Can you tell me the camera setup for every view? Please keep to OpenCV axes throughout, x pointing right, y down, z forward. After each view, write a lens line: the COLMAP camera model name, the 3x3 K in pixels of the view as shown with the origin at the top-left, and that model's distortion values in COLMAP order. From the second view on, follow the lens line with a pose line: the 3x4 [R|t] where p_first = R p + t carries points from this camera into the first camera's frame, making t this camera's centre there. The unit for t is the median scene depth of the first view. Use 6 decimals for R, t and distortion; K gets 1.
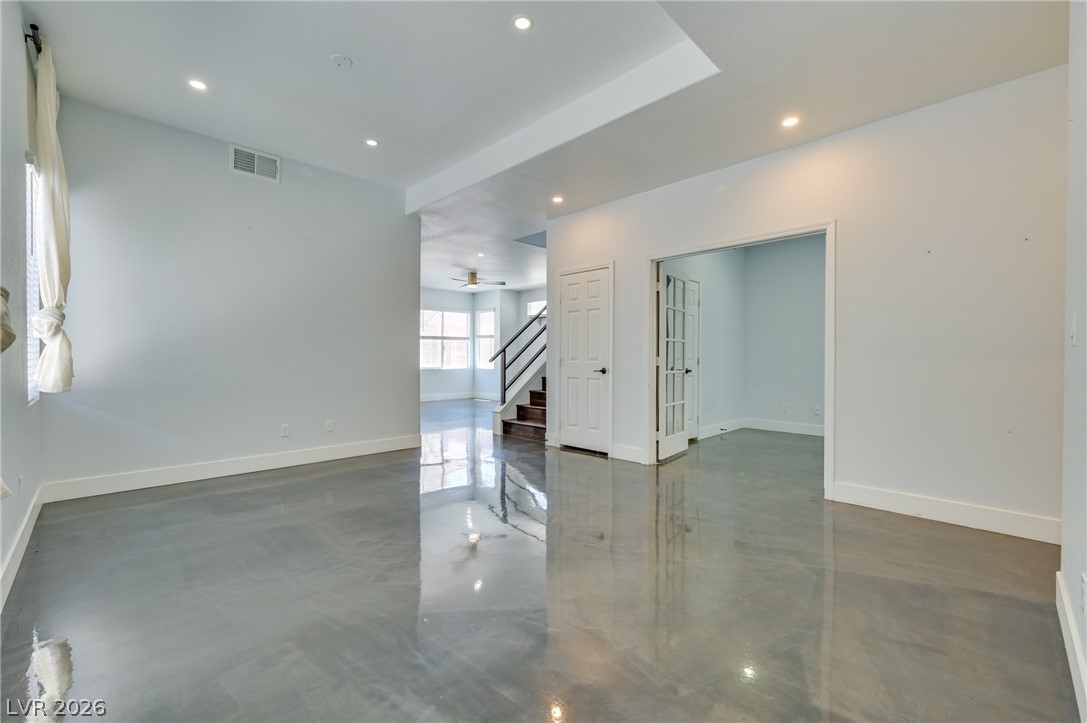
lens RADIAL K [[454.8, 0, 543.6], [0, 454.8, 357.8], [0, 0, 1]] dist [0.000146, -0.000143]
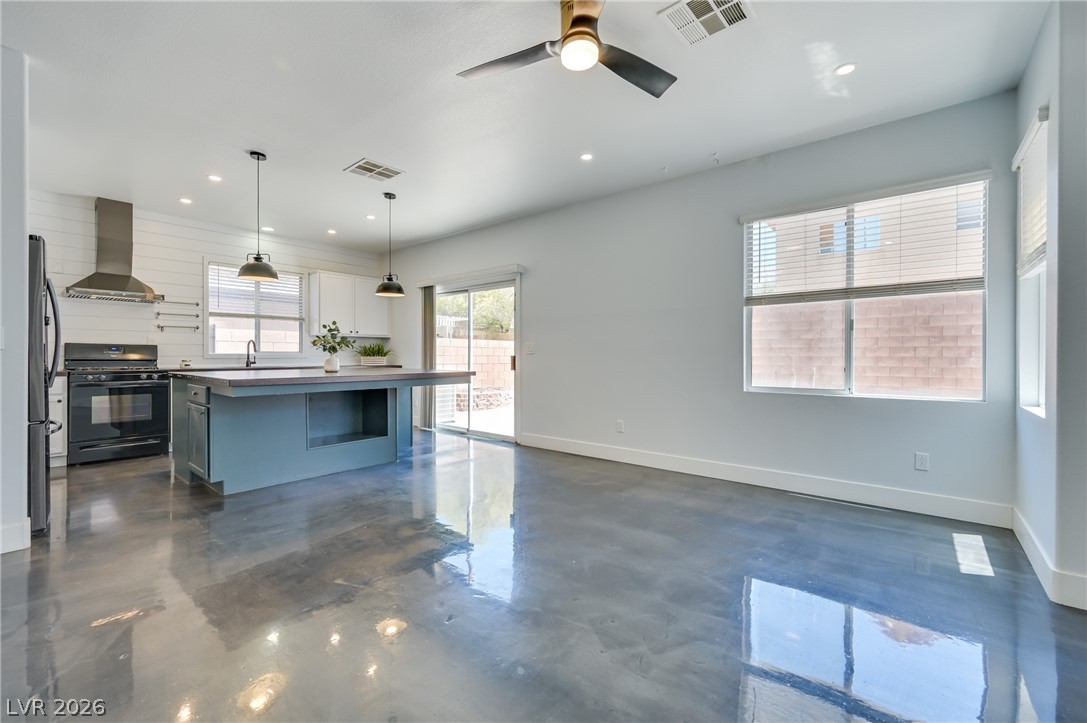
lens RADIAL K [[454.8, 0, 543.6], [0, 454.8, 357.8], [0, 0, 1]] dist [0.000146, -0.000143]
pose [[0.071848, 0.003397, -0.997410, 0.064532], [-0.003115, 0.999990, 0.003182, -0.001188], [0.997411, 0.002878, 0.071858, 0.773788]]
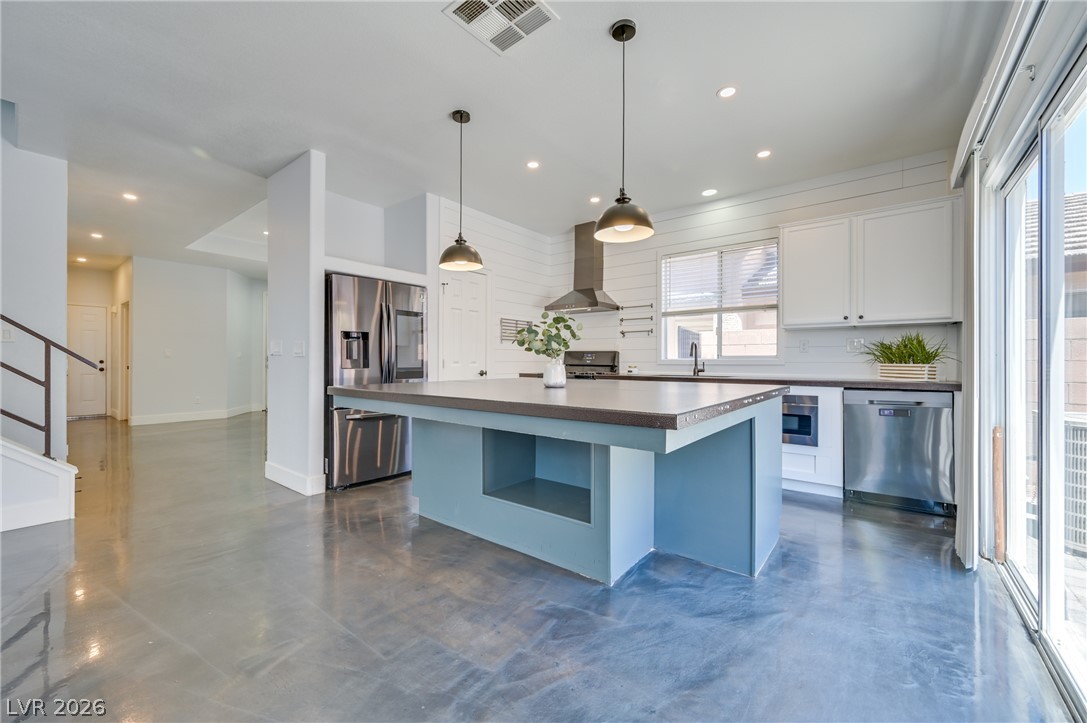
lens RADIAL K [[426.5, 0, 537.5], [0, 426.5, 361.8], [0, 0, 1]] dist [0.001431, 0.000002]
pose [[-0.994174, -0.003066, -0.107747, -0.307386], [-0.003452, 0.999988, 0.003400, -0.001420], [0.107735, 0.003752, -0.994173, 0.847370]]
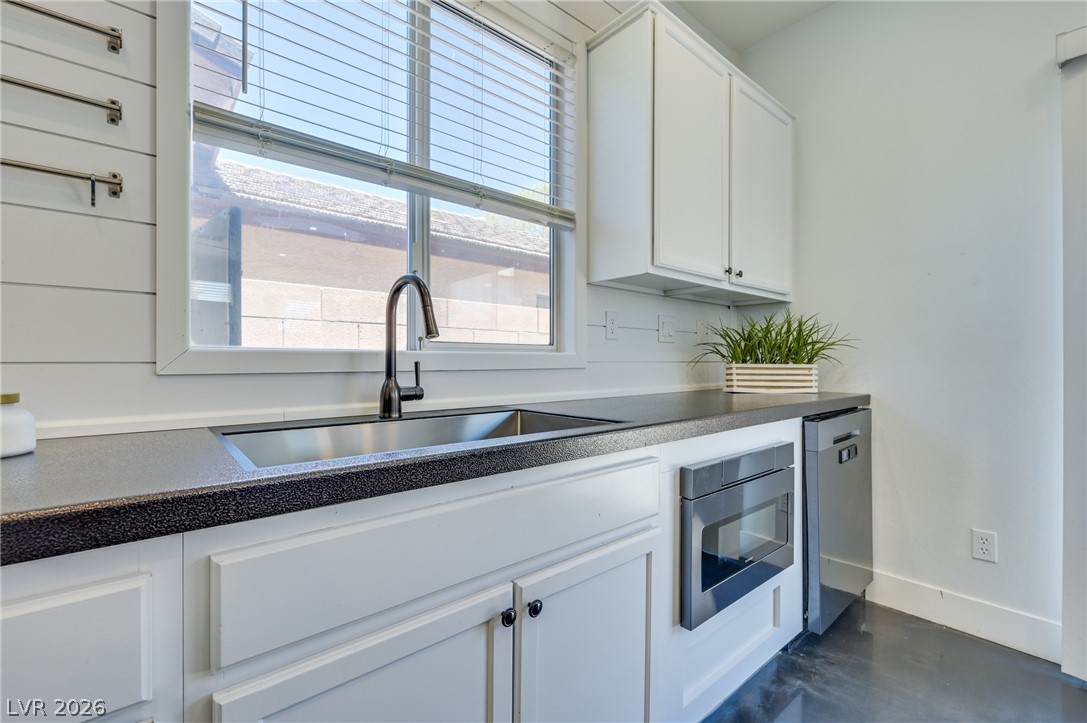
lens RADIAL K [[480.3, 0, 557.9], [0, 480.3, 361.0], [0, 0, 1]] dist [0.000133, 0.000013]
pose [[-0.072892, 0.003271, -0.997335, -0.391067], [-0.006302, 0.999973, 0.003740, -0.001219], [0.997320, 0.006558, -0.072869, 0.509679]]
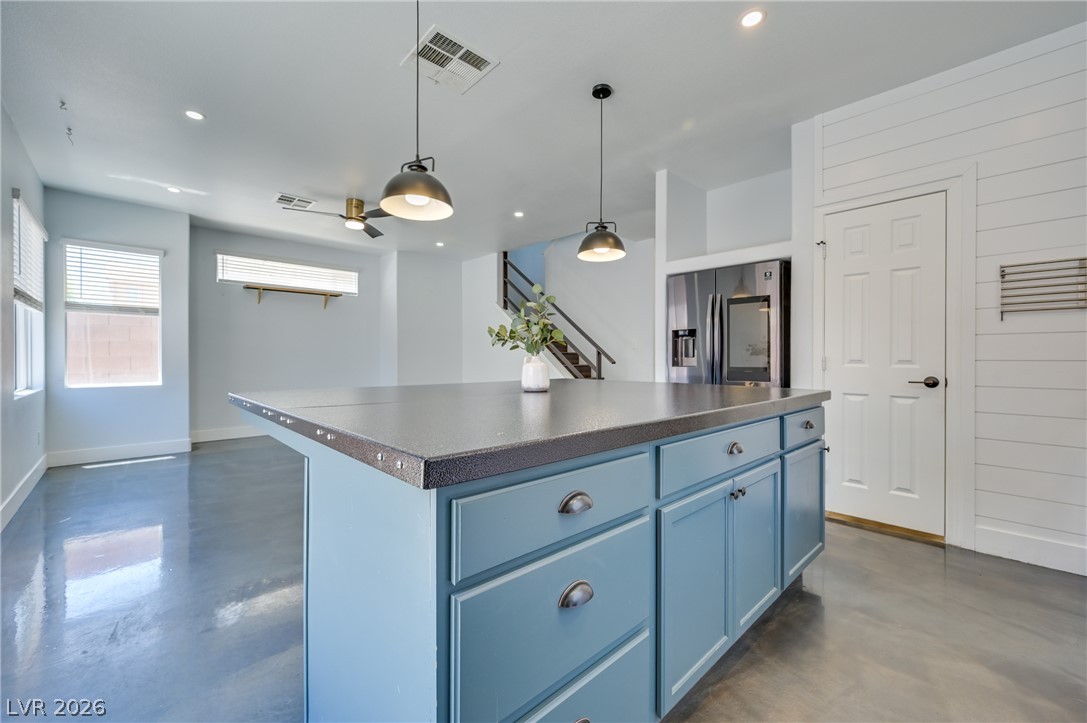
lens RADIAL K [[441.1, 0, 557.1], [0, 441.1, 358.5], [0, 0, 1]] dist [0.003118, 0.000154]
pose [[0.007628, -0.000074, 0.999971, -0.534742], [0.000865, 1.000000, 0.000068, -0.001316], [-0.999971, 0.000865, 0.007628, 0.608143]]
